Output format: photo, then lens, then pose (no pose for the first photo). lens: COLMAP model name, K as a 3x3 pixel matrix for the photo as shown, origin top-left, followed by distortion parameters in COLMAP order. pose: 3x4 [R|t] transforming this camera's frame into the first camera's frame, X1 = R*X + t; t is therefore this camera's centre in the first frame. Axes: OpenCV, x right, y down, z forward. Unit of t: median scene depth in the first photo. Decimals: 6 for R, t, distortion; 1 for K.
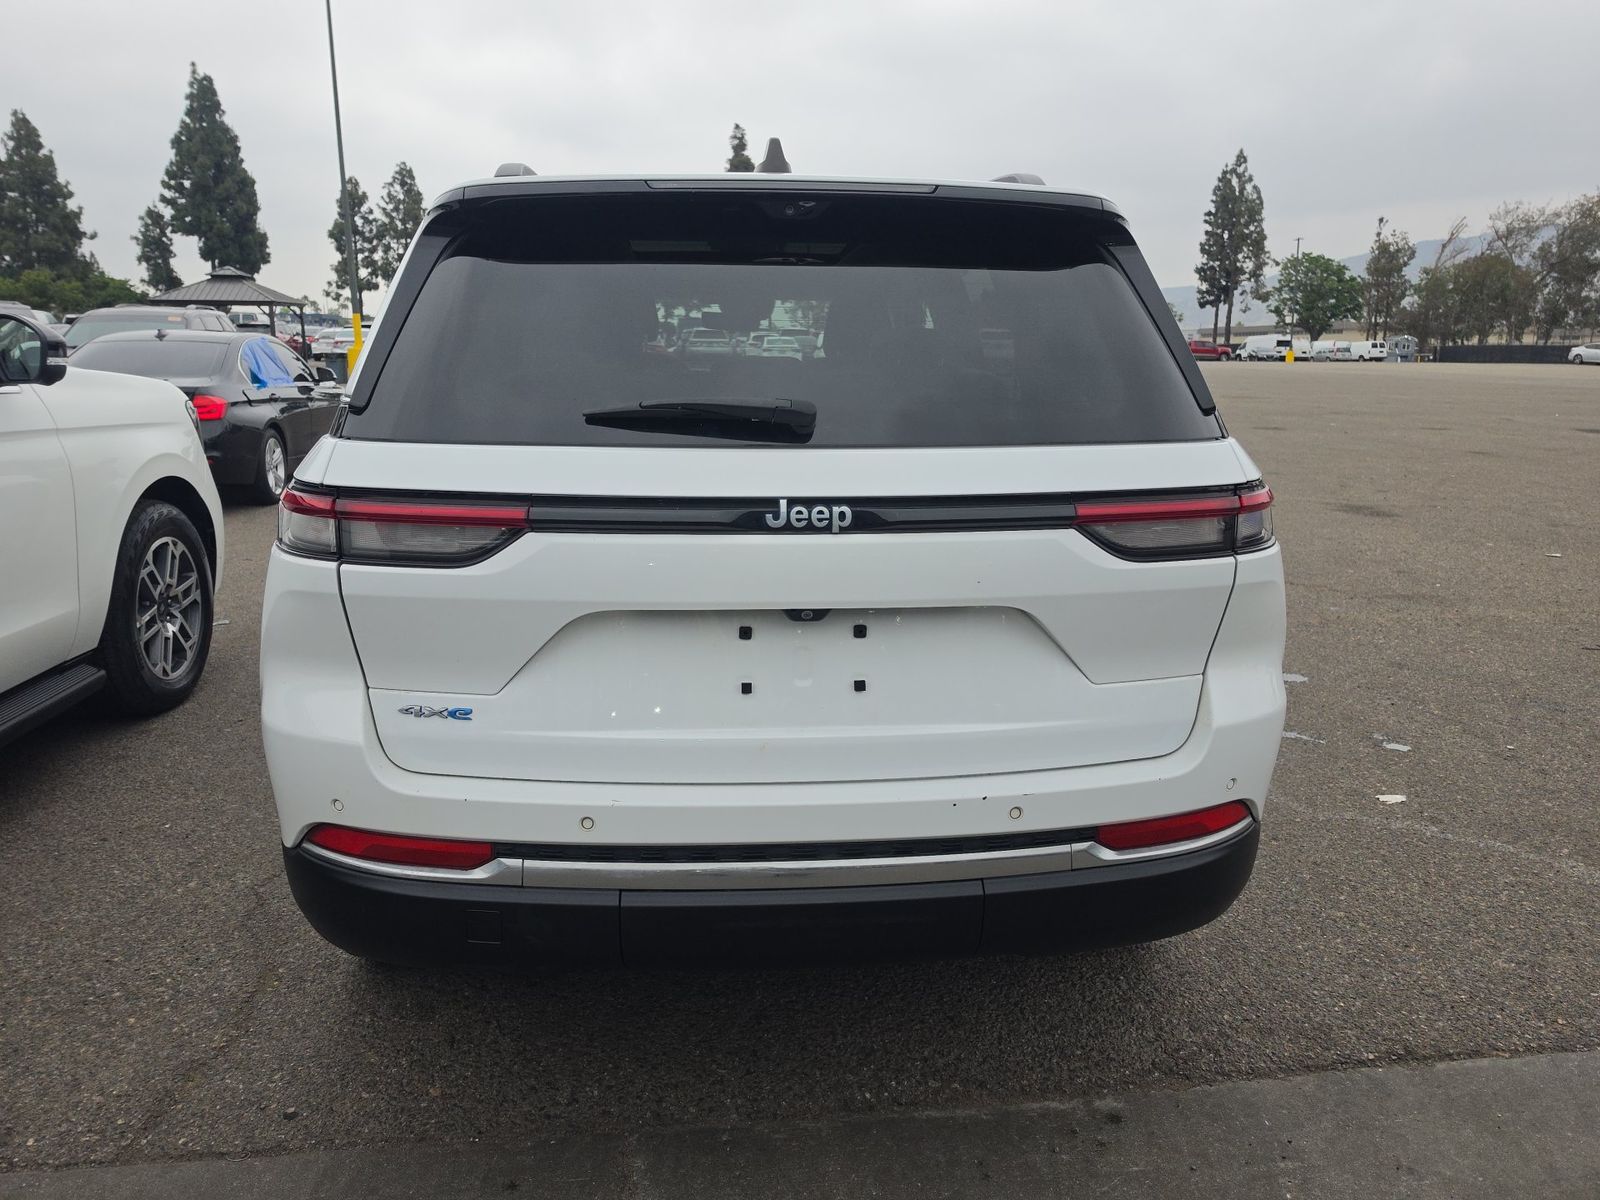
lens RADIAL K [[1194.0, 0, 845.6], [0, 1194.0, 566.6], [0, 0, 1]] dist [0.121563, -0.079174]
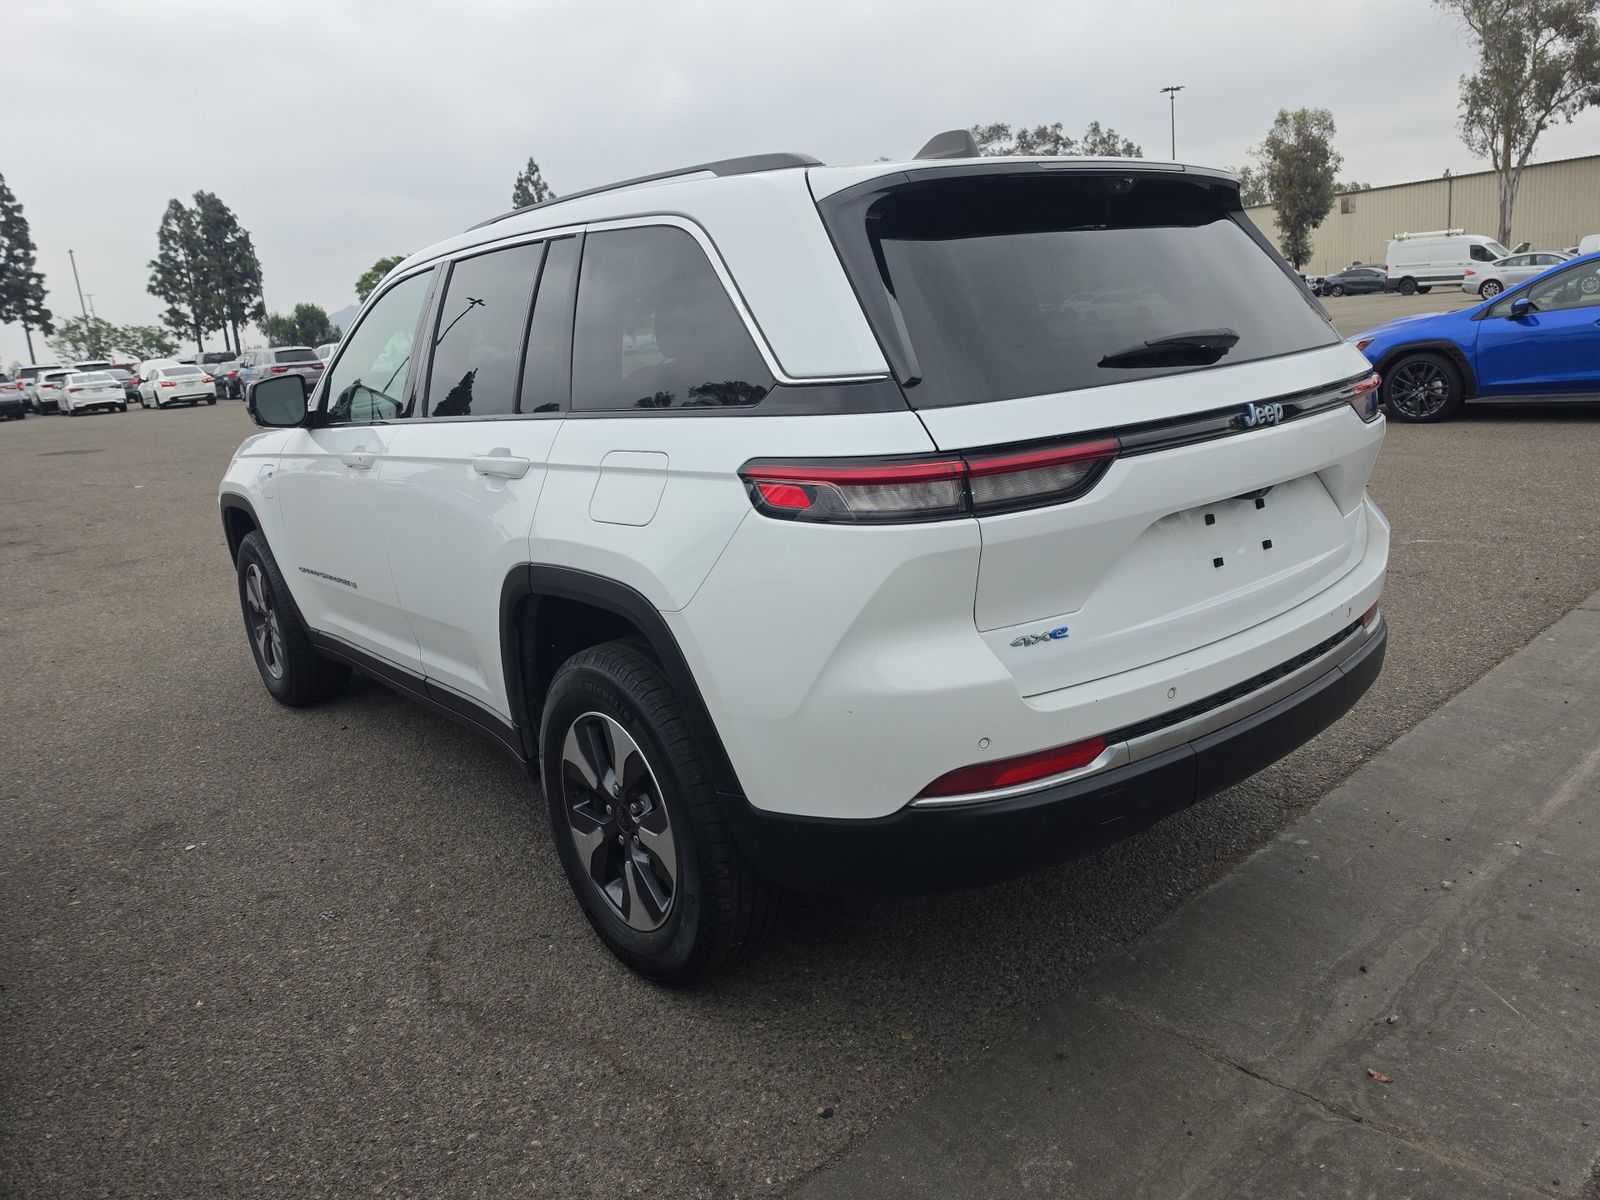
lens RADIAL K [[1194.0, 0, 845.6], [0, 1194.0, 566.6], [0, 0, 1]] dist [0.121563, -0.079174]
pose [[0.789745, -0.197151, 0.580891, -1.110866], [0.201902, 0.977726, 0.057339, -0.044639], [-0.579257, 0.072000, 0.811959, 0.193804]]
